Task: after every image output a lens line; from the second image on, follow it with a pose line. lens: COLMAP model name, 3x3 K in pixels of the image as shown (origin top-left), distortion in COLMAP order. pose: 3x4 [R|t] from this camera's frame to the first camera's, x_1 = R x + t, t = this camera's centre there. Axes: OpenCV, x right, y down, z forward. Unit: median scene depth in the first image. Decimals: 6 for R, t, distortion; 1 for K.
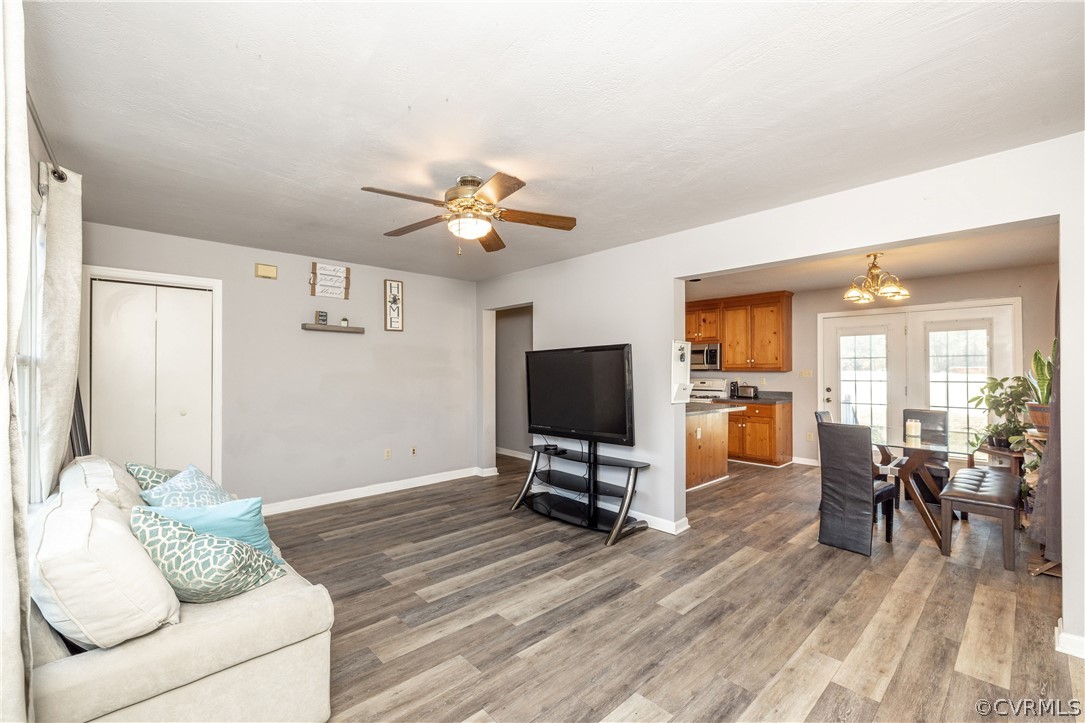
lens RADIAL K [[459.0, 0, 549.8], [0, 459.0, 363.5], [0, 0, 1]] dist [0.000178, -0.000006]
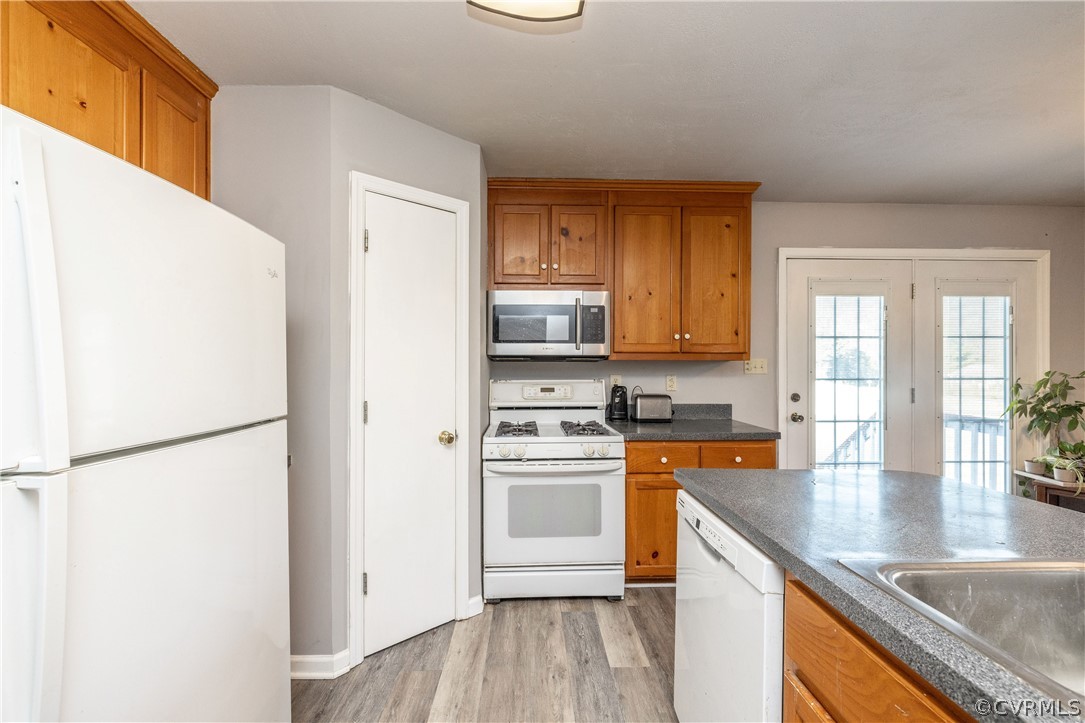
lens RADIAL K [[459.0, 0, 549.8], [0, 459.0, 363.5], [0, 0, 1]] dist [0.000178, -0.000006]
pose [[0.652408, 0.005199, 0.757850, 0.042204], [-0.012384, 0.999916, 0.003802, 0.023346], [-0.757767, -0.011866, 0.652417, 1.005478]]
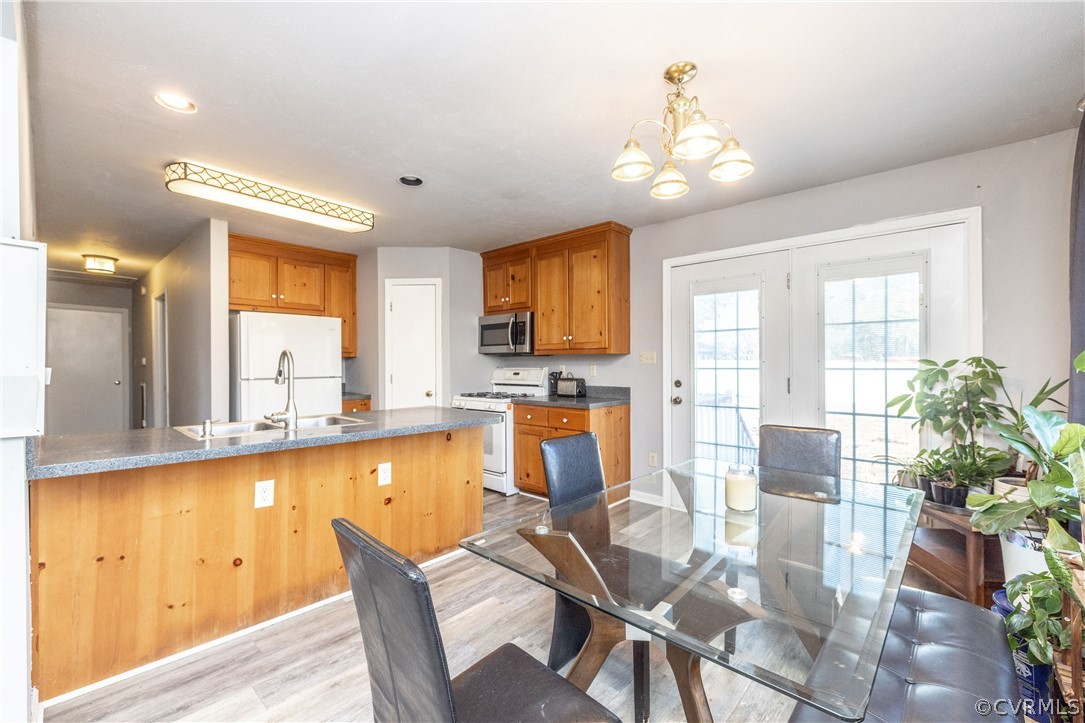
lens RADIAL K [[459.0, 0, 549.8], [0, 459.0, 363.5], [0, 0, 1]] dist [0.000178, -0.000006]
pose [[0.996006, -0.002527, 0.089248, 0.441236], [0.001253, 0.999897, 0.014330, 0.024090], [-0.089275, -0.014161, 0.995906, 0.468543]]
